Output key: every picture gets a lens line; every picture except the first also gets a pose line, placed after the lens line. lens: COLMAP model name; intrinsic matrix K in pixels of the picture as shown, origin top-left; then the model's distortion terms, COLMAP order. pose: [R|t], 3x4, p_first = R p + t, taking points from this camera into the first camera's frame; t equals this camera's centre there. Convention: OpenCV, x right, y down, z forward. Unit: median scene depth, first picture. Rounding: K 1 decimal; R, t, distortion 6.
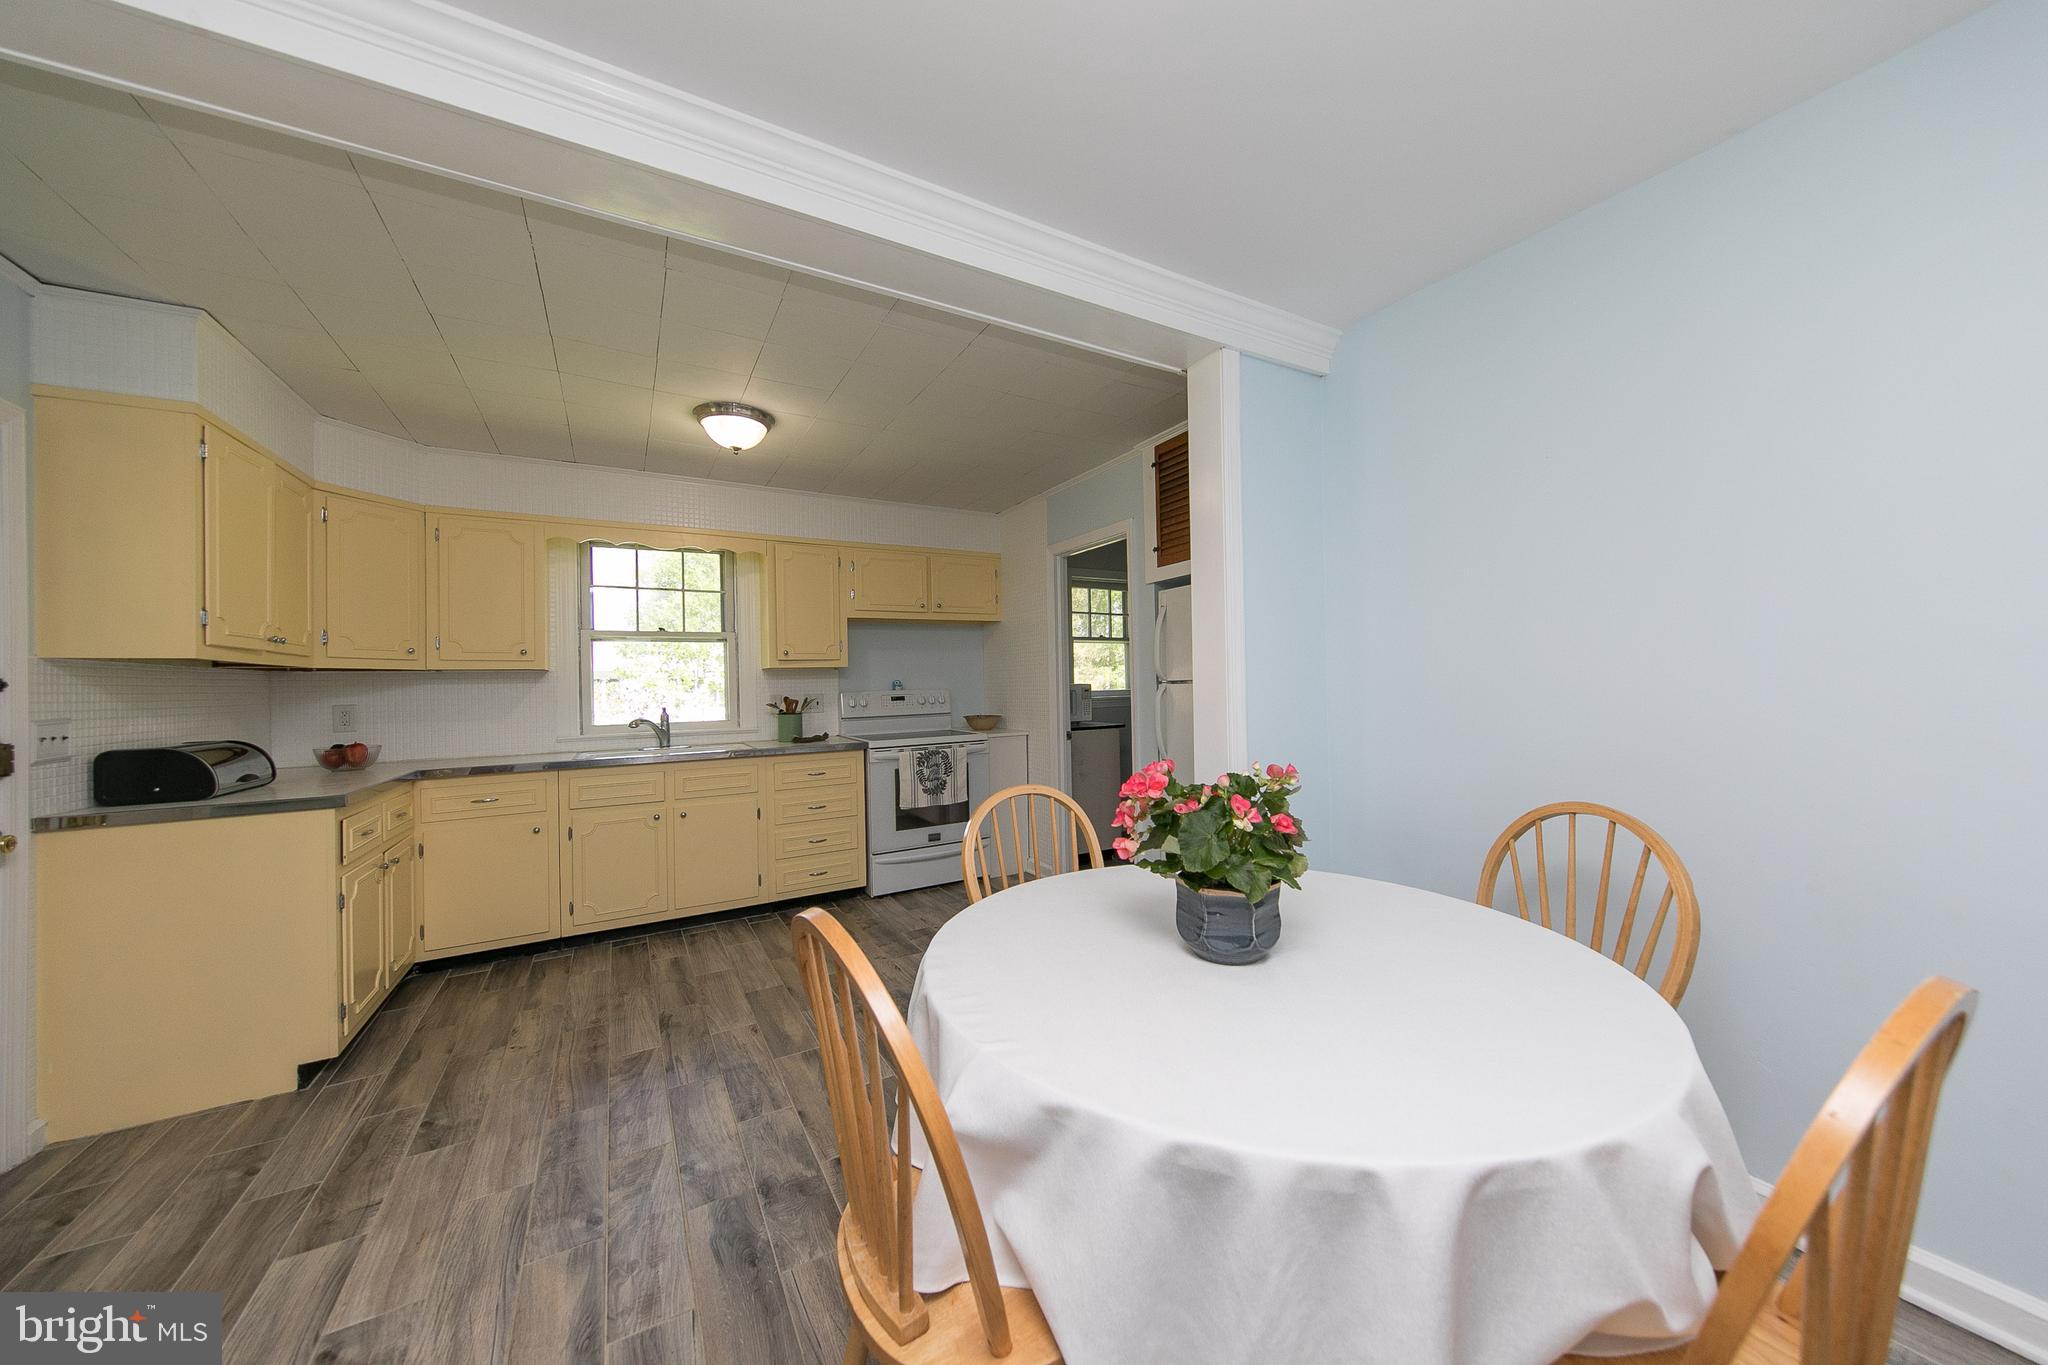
lens RADIAL K [[727.0, 0, 1037.8], [0, 727.0, 678.5], [0, 0, 1]] dist [0.000214, -0.000041]
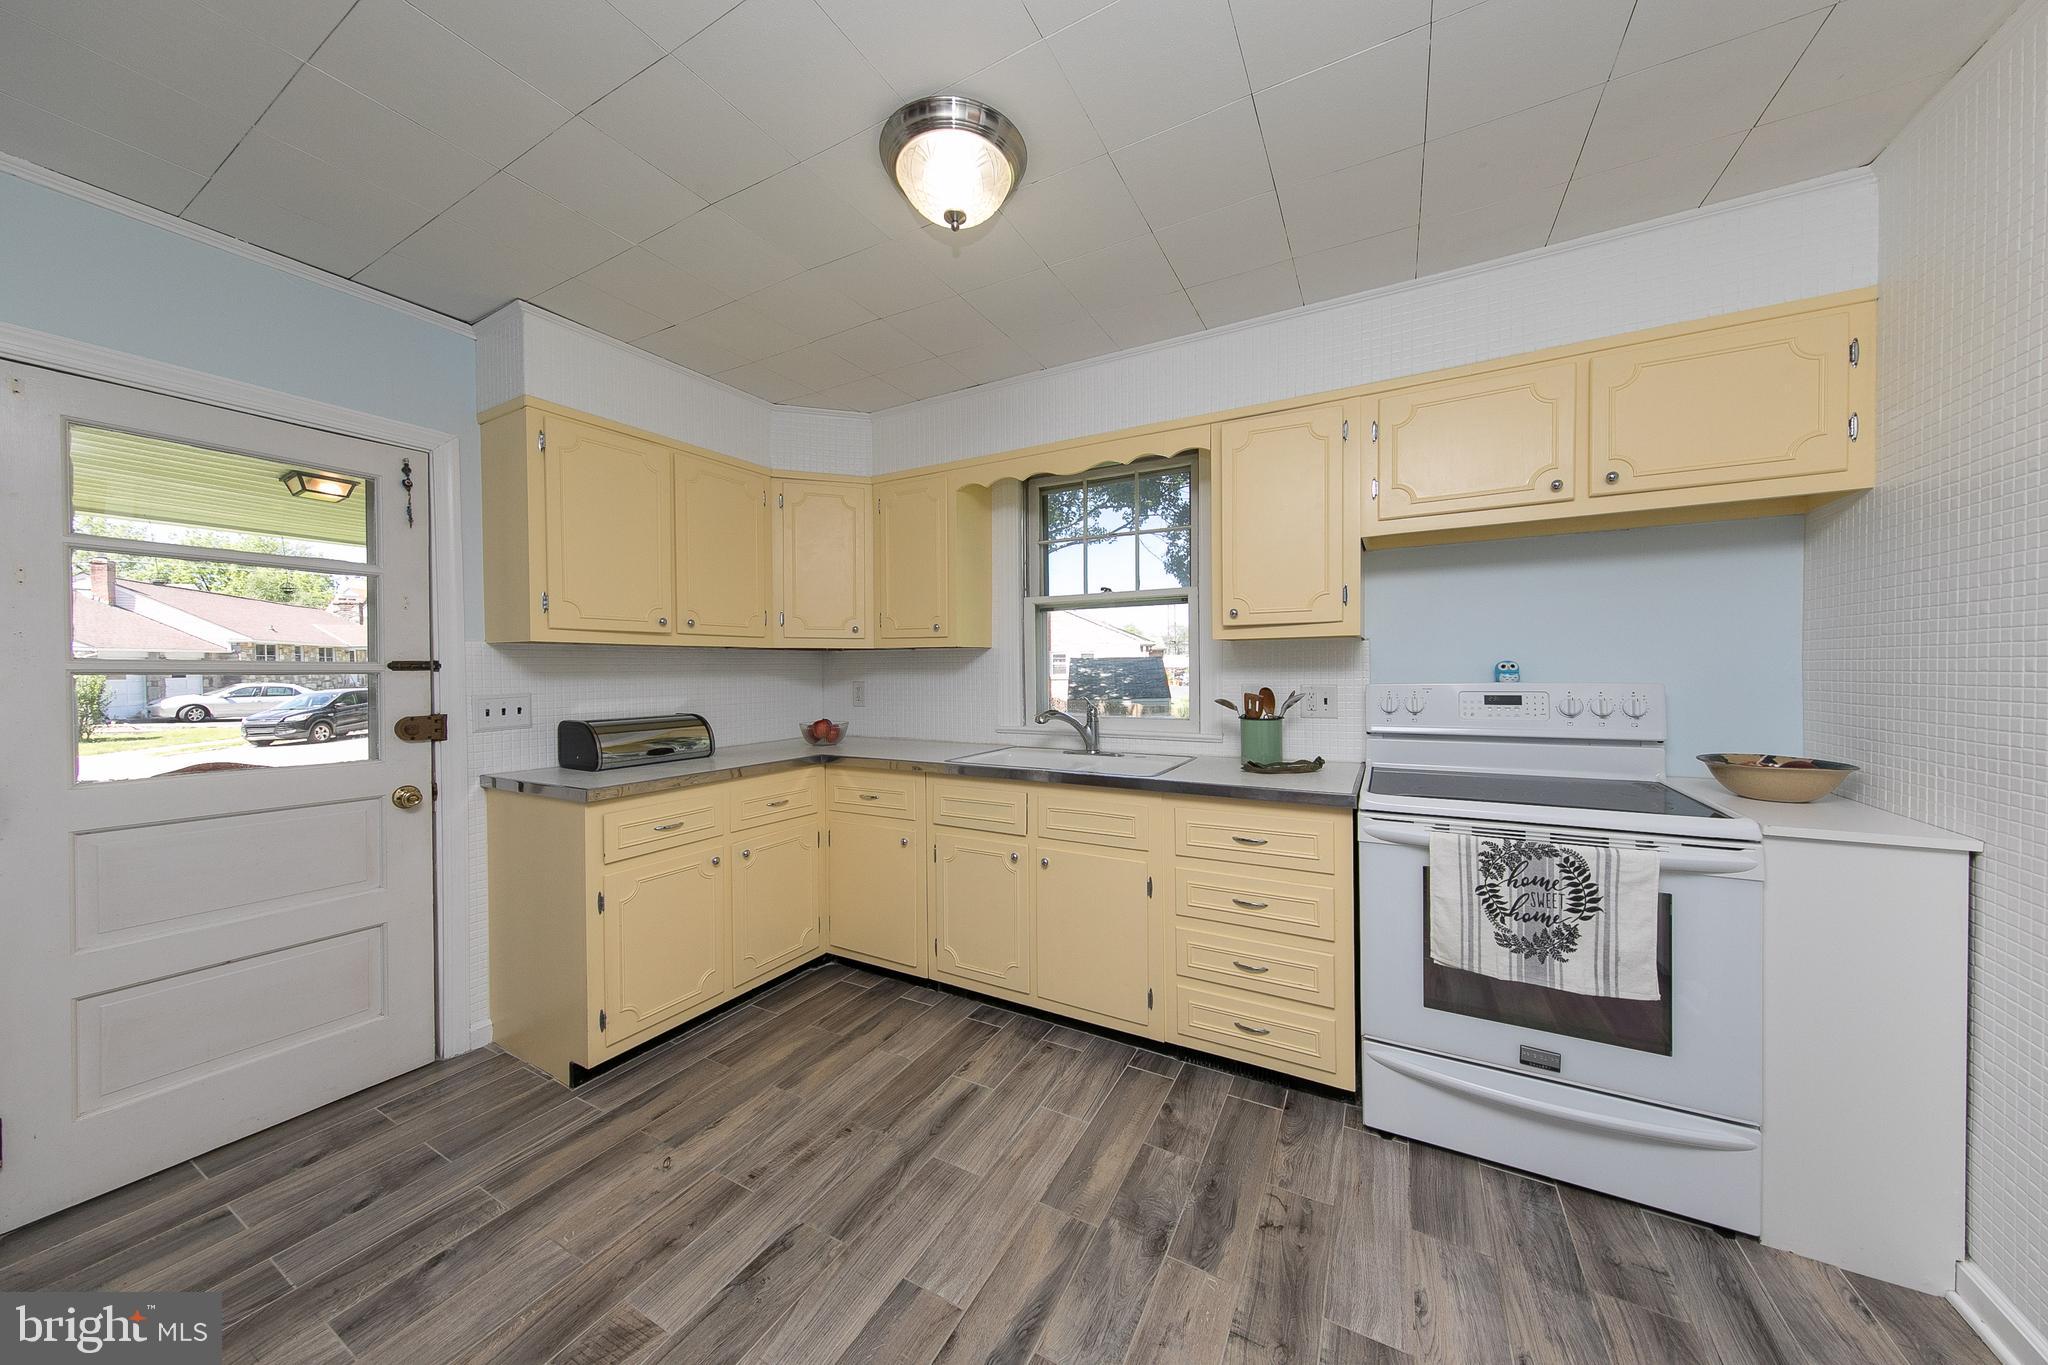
lens RADIAL K [[663.0, 0, 1033.6], [0, 663.0, 678.8], [0, 0, 1]] dist [0.001450, -0.000065]
pose [[0.511390, 0.032402, -0.858738, 0.025881], [0.005421, 0.999147, 0.040928, -0.006576], [0.859332, -0.025586, 0.510778, 0.697949]]
